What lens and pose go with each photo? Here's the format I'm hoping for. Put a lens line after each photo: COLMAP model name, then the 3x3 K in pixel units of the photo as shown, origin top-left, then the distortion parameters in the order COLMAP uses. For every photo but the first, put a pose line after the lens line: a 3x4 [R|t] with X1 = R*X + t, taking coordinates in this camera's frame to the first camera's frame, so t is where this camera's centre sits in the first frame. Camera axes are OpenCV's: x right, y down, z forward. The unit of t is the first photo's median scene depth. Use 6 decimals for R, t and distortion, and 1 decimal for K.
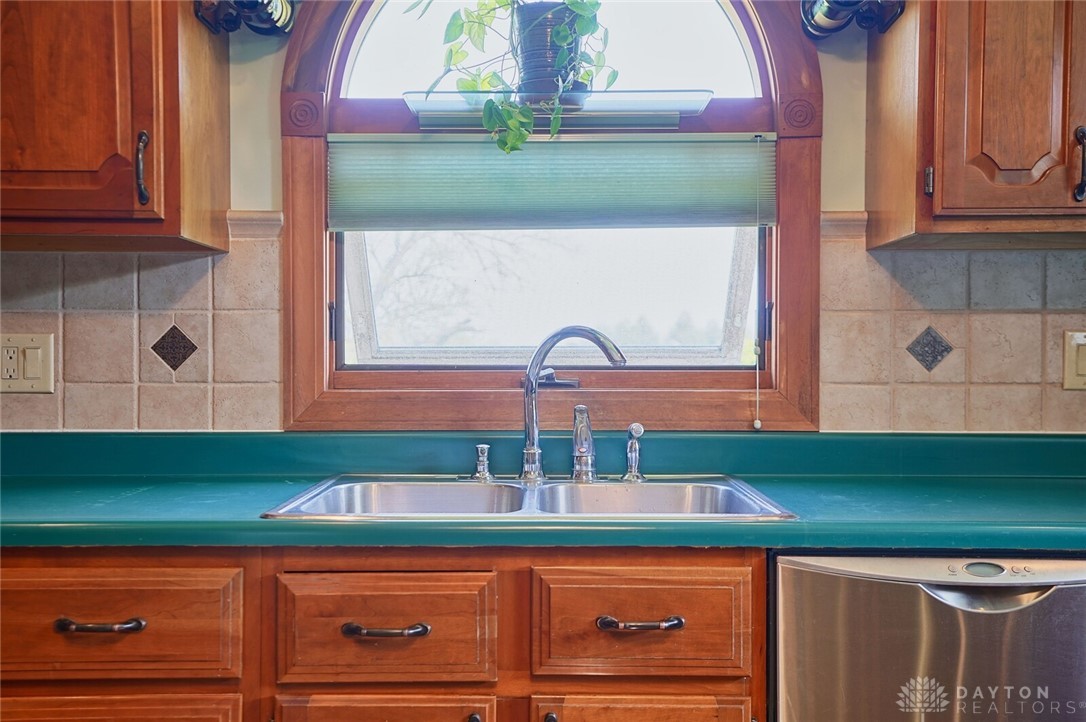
lens RADIAL K [[1097.5, 0, 542.3], [0, 1097.5, 361.7], [0, 0, 1]] dist [0.094731, 0.000000]
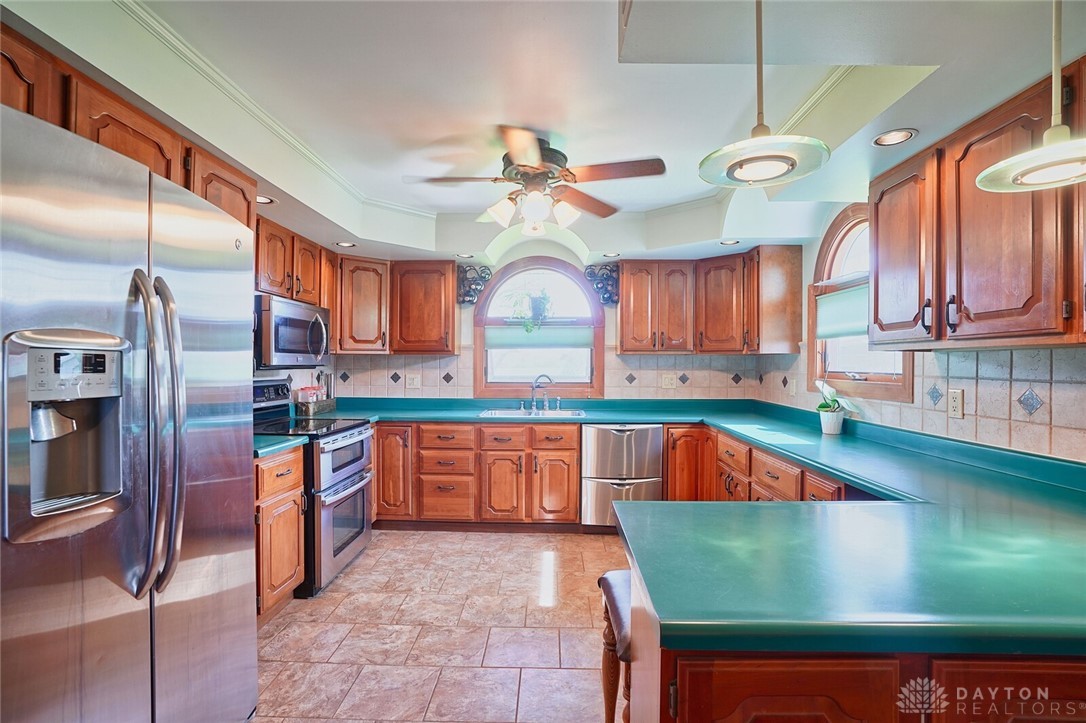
lens RADIAL K [[503.2, 0, 541.9], [0, 503.2, 362.4], [0, 0, 1]] dist [-0.043900, 0.002588]
pose [[0.999949, 0.002764, -0.009759, 0.039515], [-0.002821, 0.999979, -0.005804, -0.063275], [0.009743, 0.005831, 0.999936, -0.913666]]
